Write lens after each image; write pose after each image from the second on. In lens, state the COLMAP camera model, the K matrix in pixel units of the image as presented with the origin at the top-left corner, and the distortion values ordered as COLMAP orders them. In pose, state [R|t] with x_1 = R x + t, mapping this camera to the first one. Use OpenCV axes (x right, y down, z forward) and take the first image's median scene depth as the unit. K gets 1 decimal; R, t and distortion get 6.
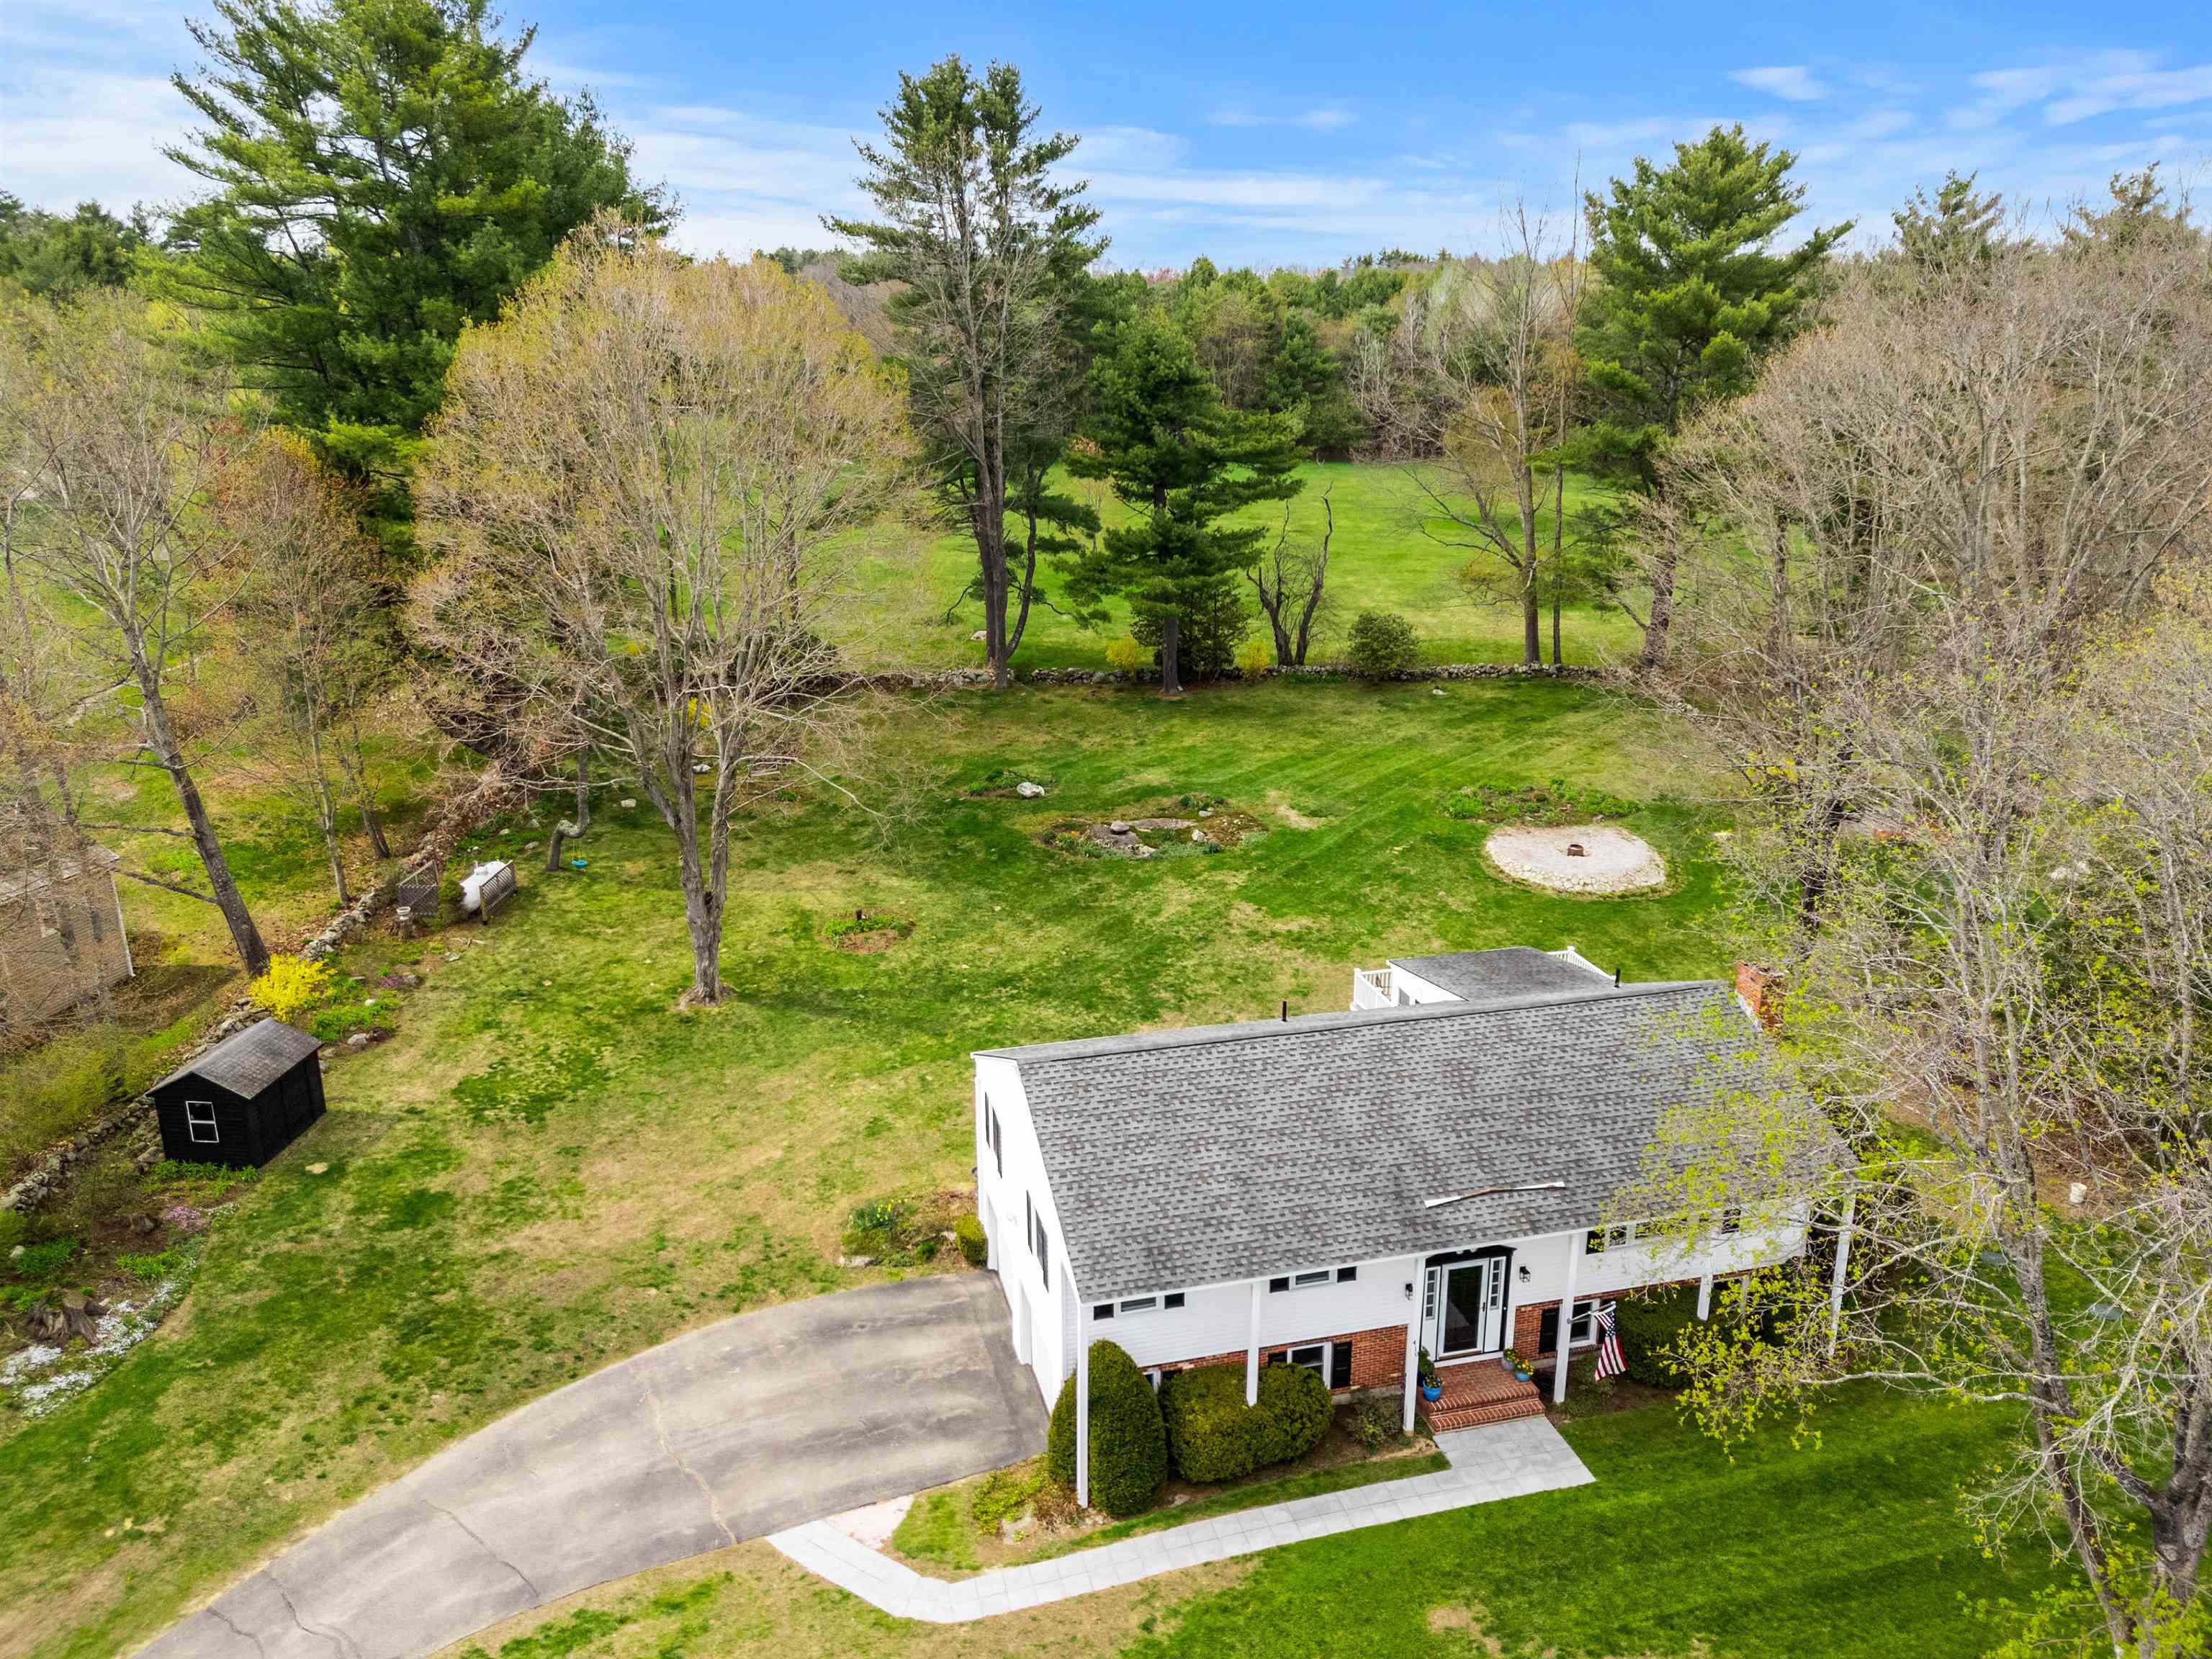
lens RADIAL K [[1639.7, 0, 1106.0], [0, 1639.7, 829.5], [0, 0, 1]] dist [0.137175, -0.189892]
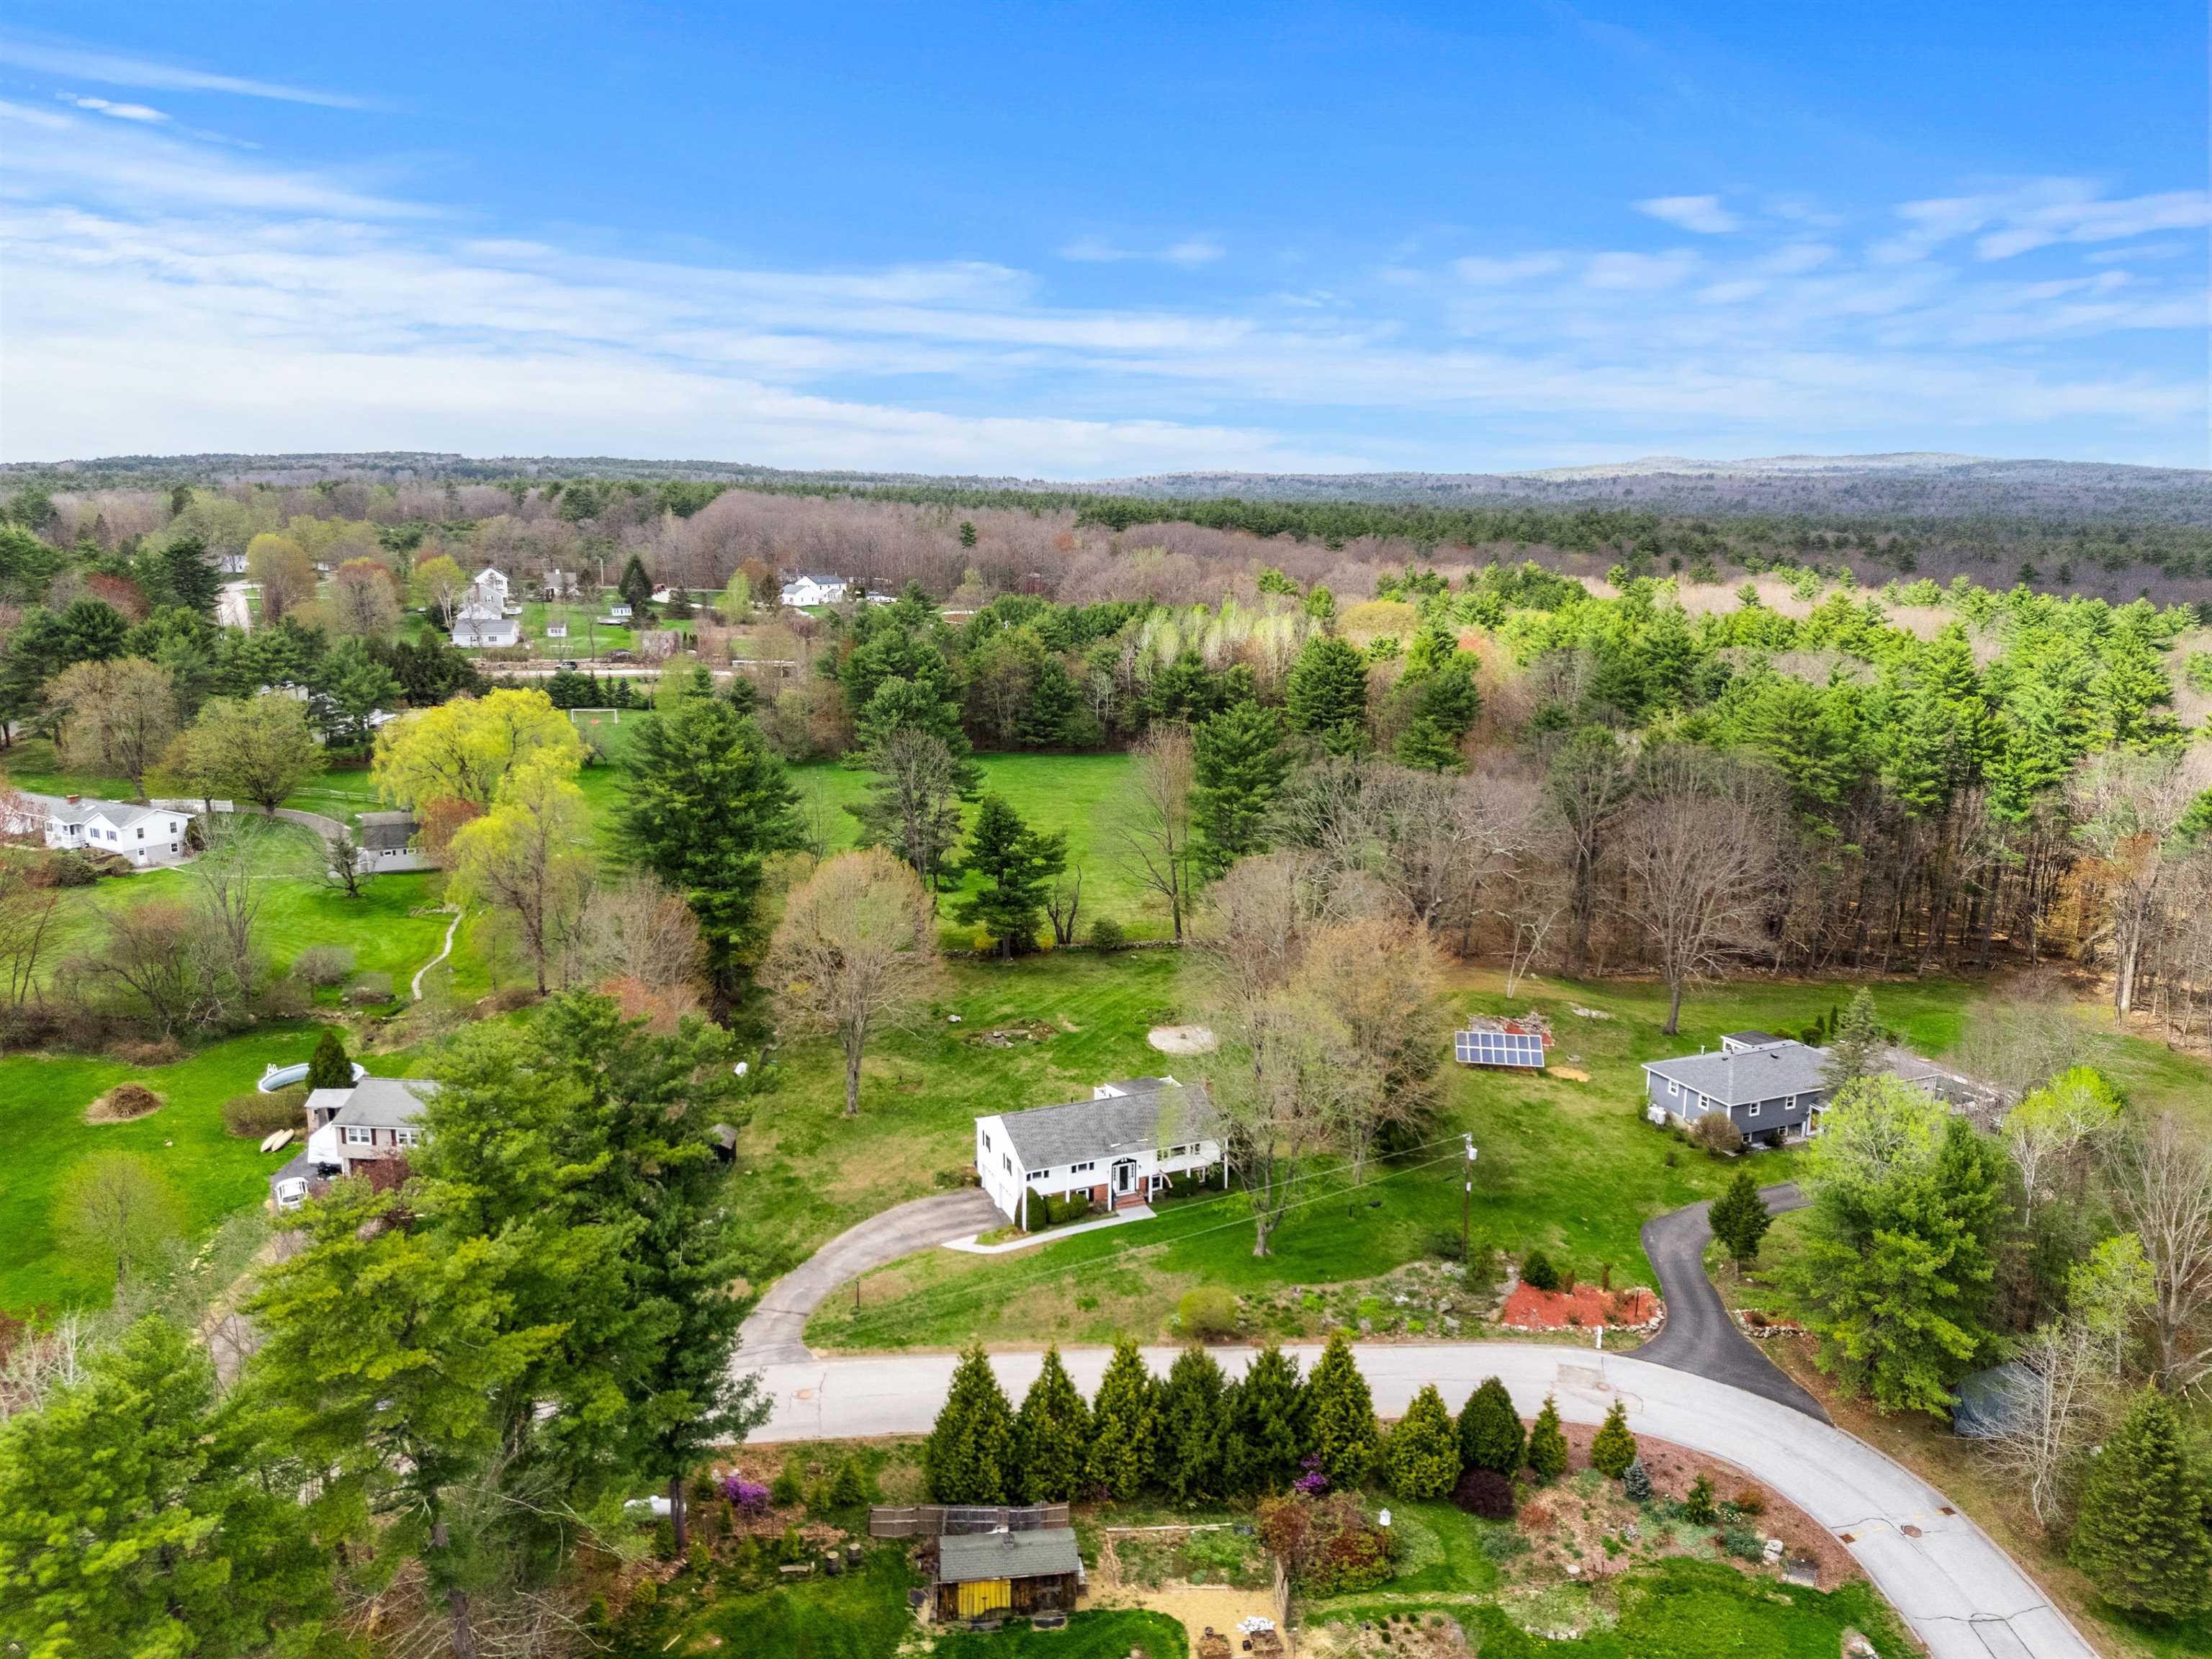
lens RADIAL K [[1639.7, 0, 1106.0], [0, 1639.7, 829.5], [0, 0, 1]] dist [0.137175, -0.189892]
pose [[0.988912, -0.024612, 0.146452, -0.178497], [0.037687, 0.995479, -0.087188, -0.084341], [-0.143644, 0.091741, 0.985368, -1.404208]]
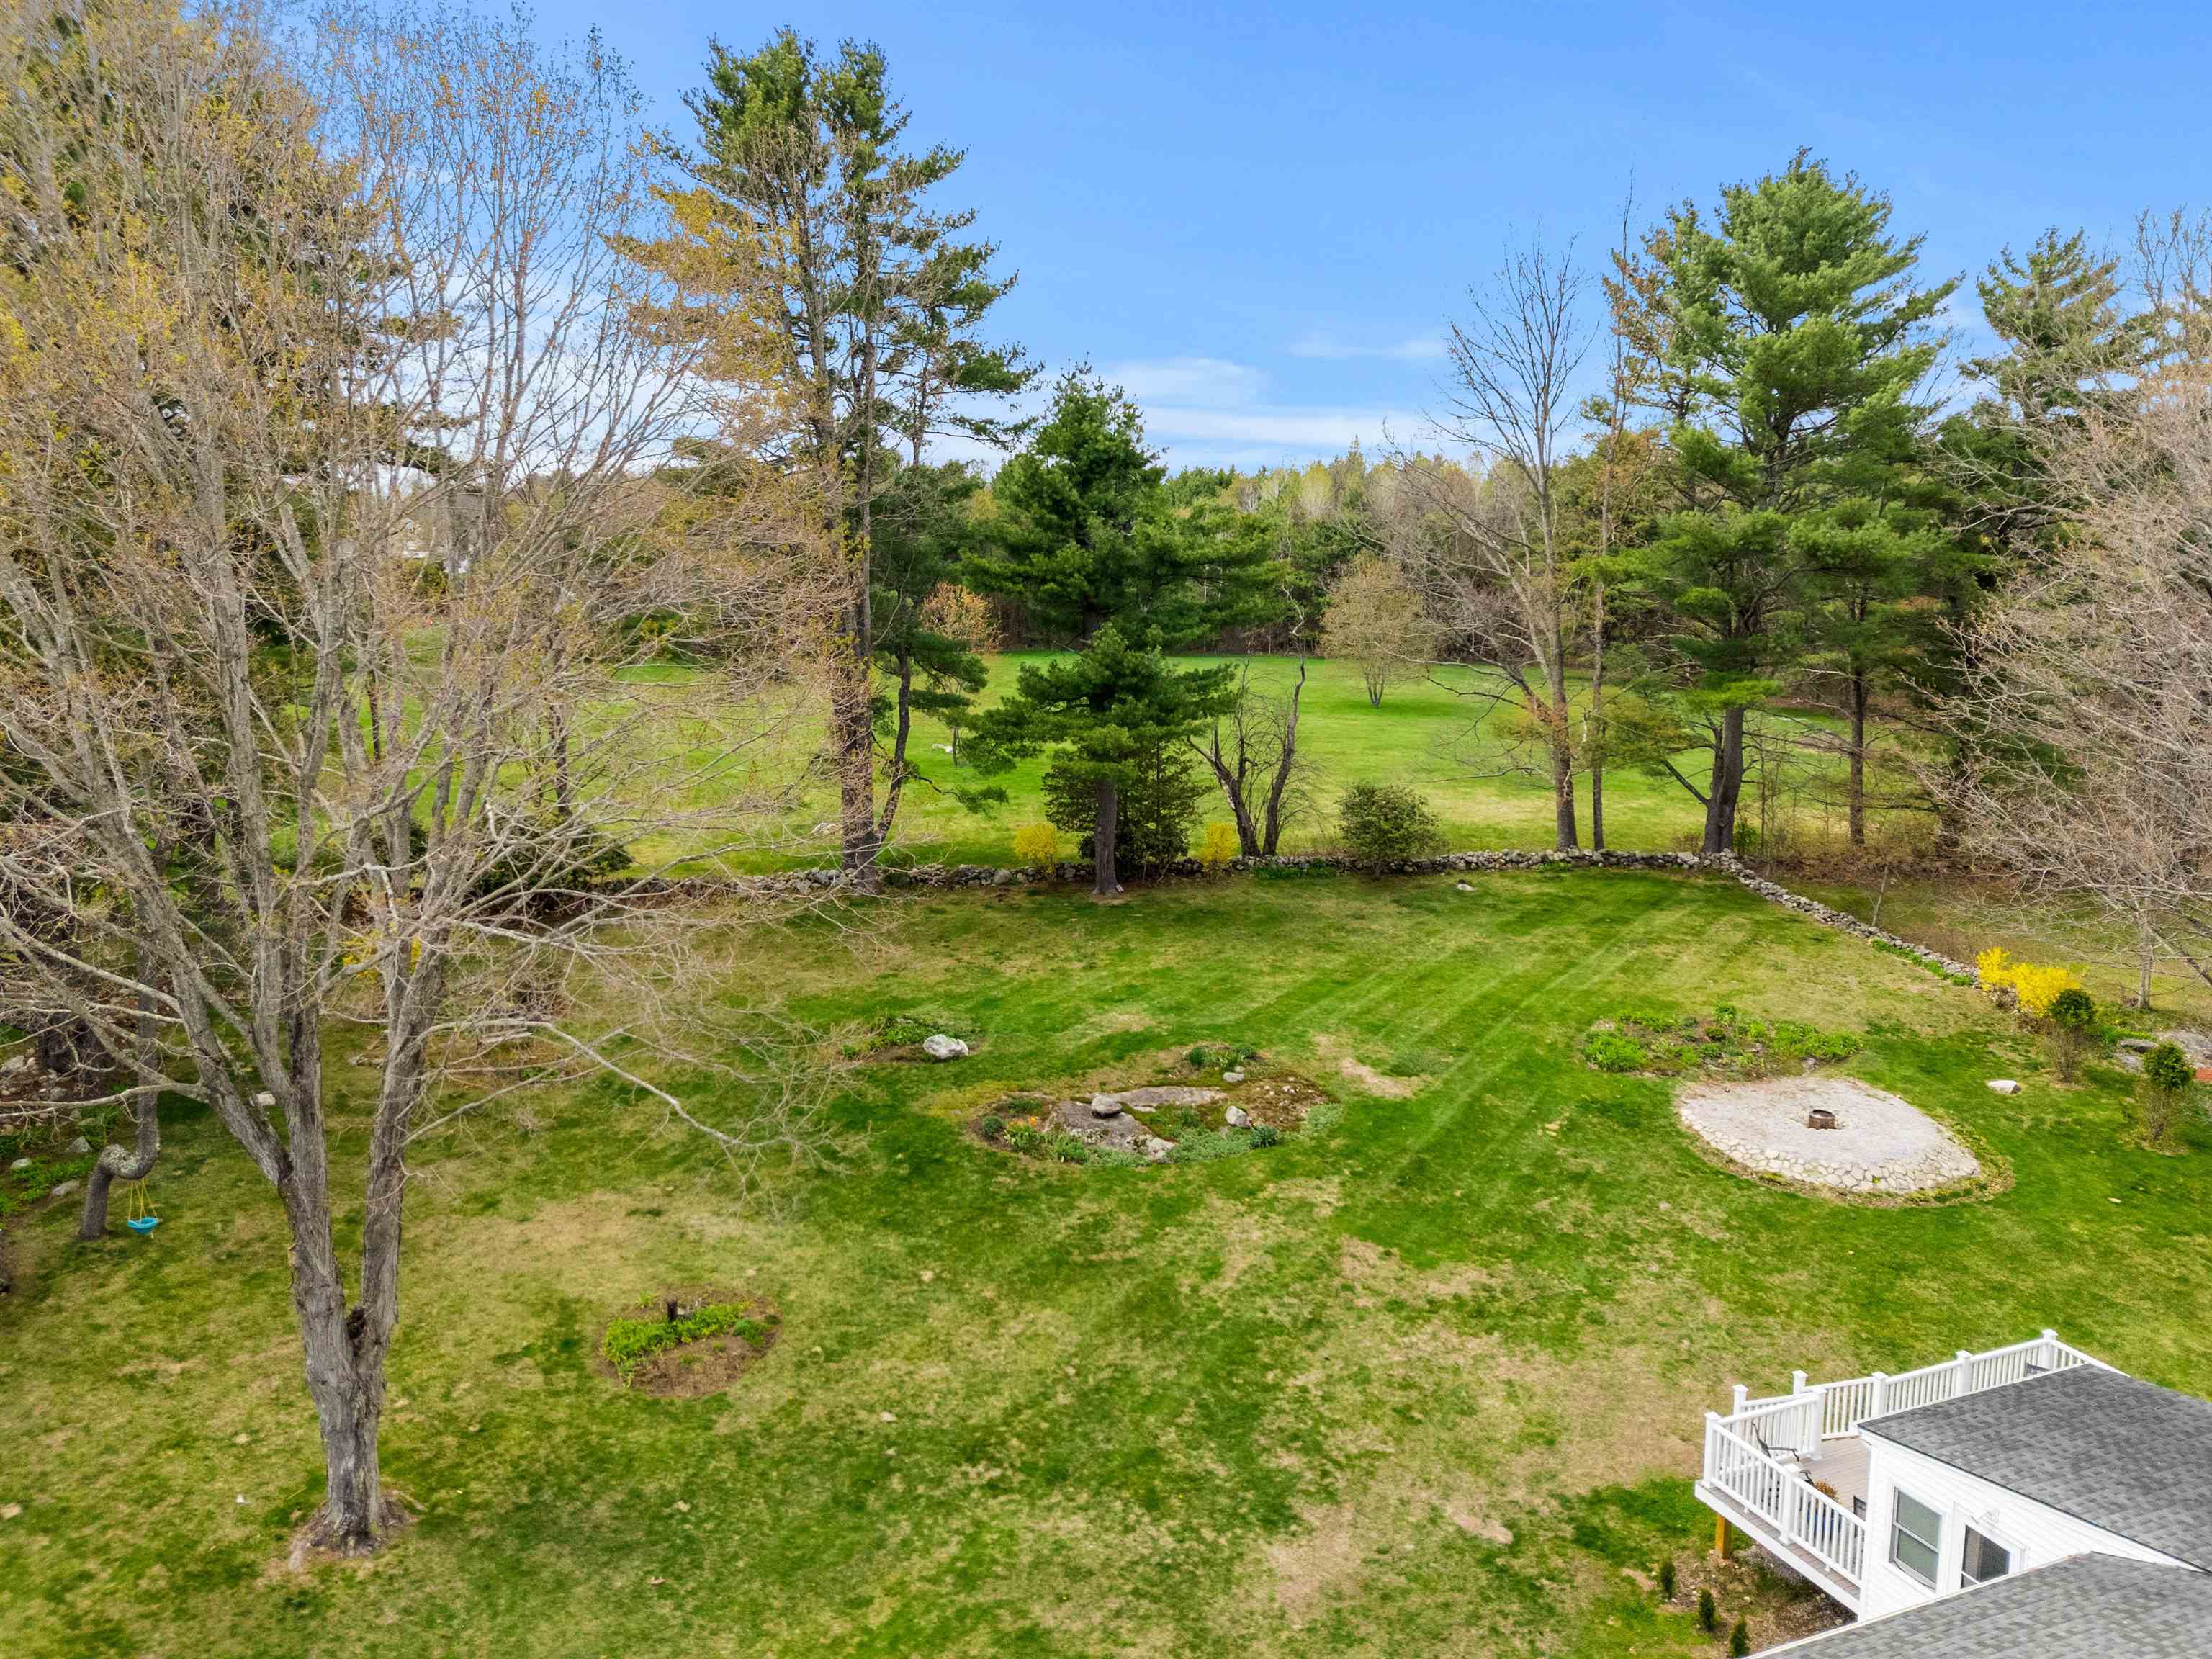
lens RADIAL K [[1639.7, 0, 1106.0], [0, 1639.7, 829.5], [0, 0, 1]] dist [0.137175, -0.189892]
pose [[0.991513, -0.019102, 0.128596, -0.069123], [0.036130, 0.990669, -0.131416, -0.023206], [-0.124885, 0.134947, 0.982951, 0.386040]]
